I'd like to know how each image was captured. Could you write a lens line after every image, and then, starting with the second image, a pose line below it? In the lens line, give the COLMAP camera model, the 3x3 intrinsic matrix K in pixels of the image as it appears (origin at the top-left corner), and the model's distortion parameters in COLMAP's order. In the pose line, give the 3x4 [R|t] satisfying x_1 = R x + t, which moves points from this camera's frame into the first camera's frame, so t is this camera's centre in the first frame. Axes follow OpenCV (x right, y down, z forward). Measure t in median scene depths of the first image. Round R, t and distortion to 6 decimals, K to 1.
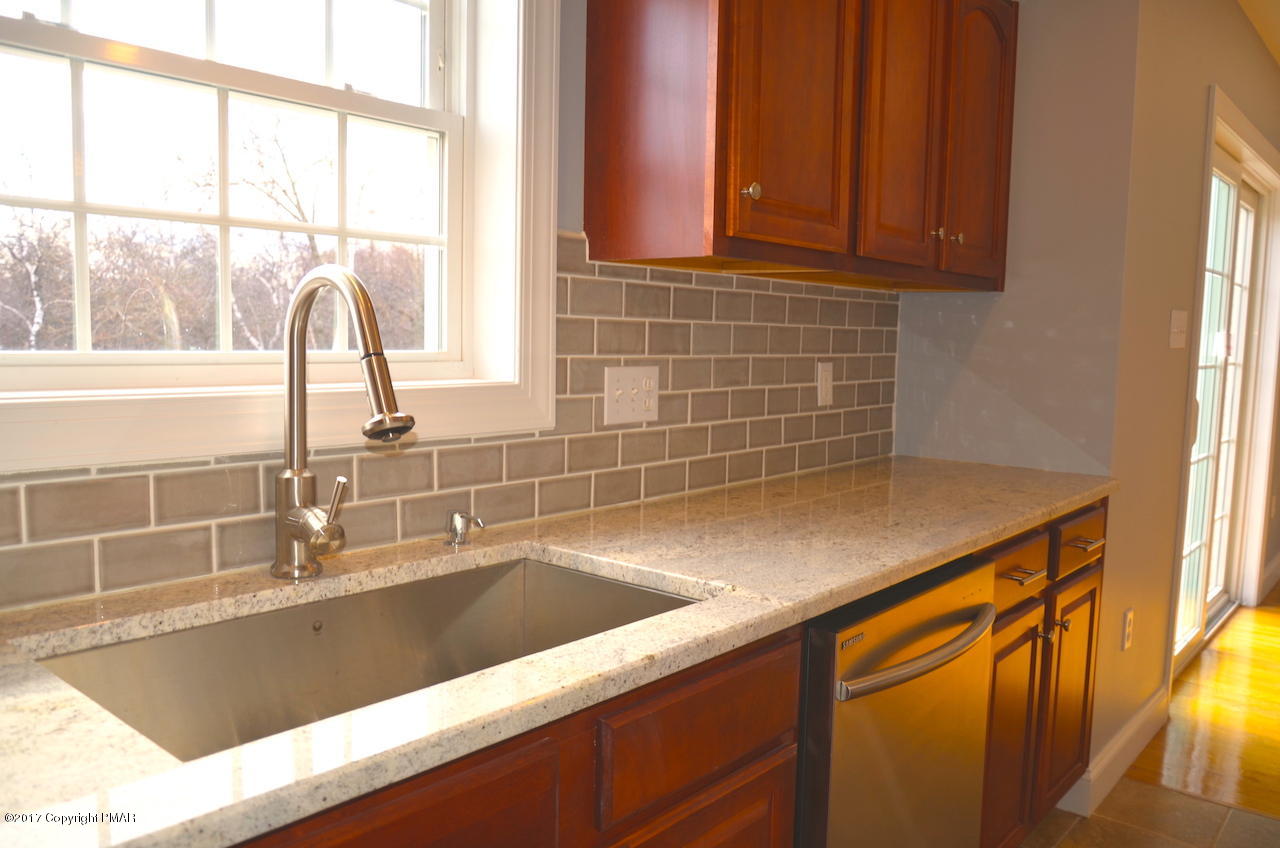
lens RADIAL K [[982.0, 0, 649.5], [0, 982.0, 421.3], [0, 0, 1]] dist [-0.042282, 0.009710]
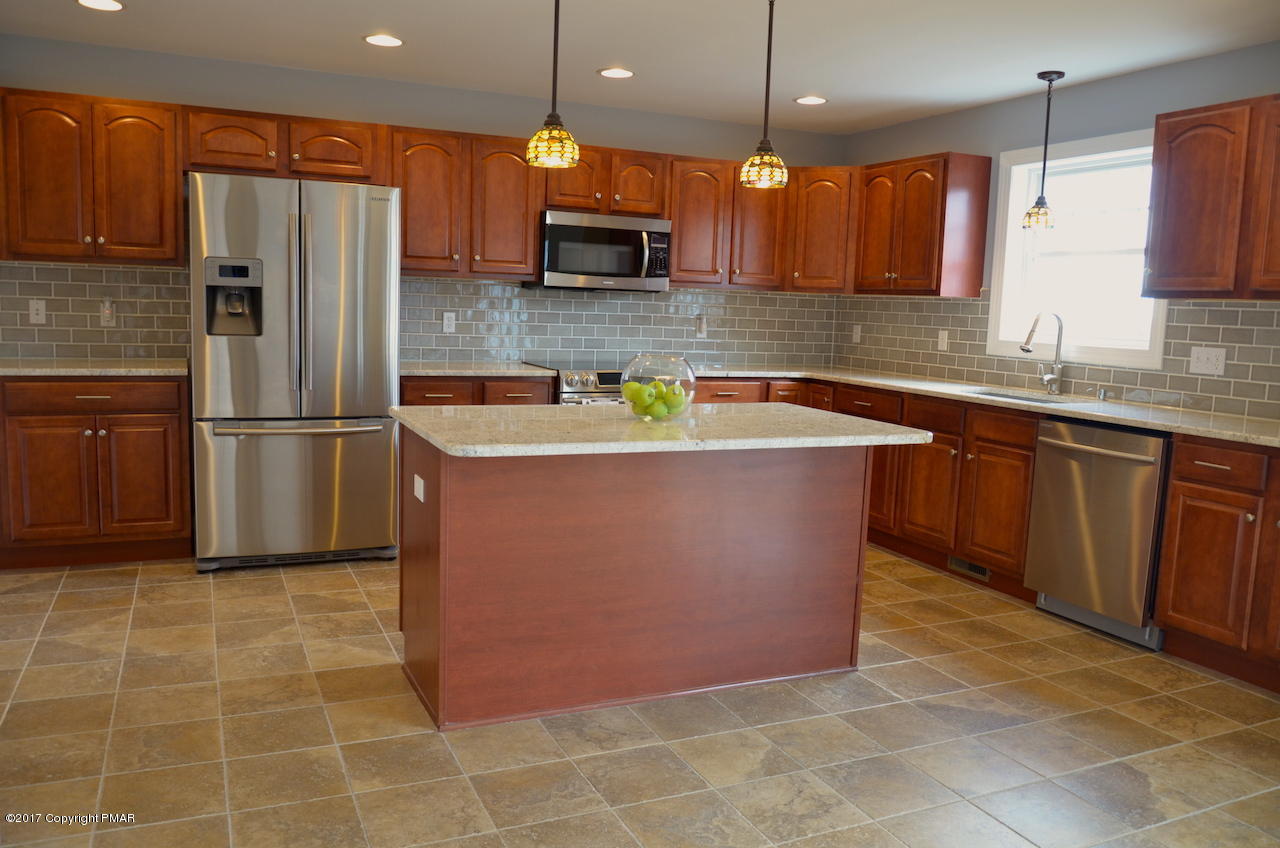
lens RADIAL K [[983.2, 0, 637.5], [0, 983.2, 429.4], [0, 0, 1]] dist [-0.043208, 0.004515]
pose [[-0.426466, 0.078495, -0.901091, 2.833738], [-0.124667, 0.981618, 0.144512, -0.035425], [0.895871, 0.173966, -0.408841, 0.897983]]
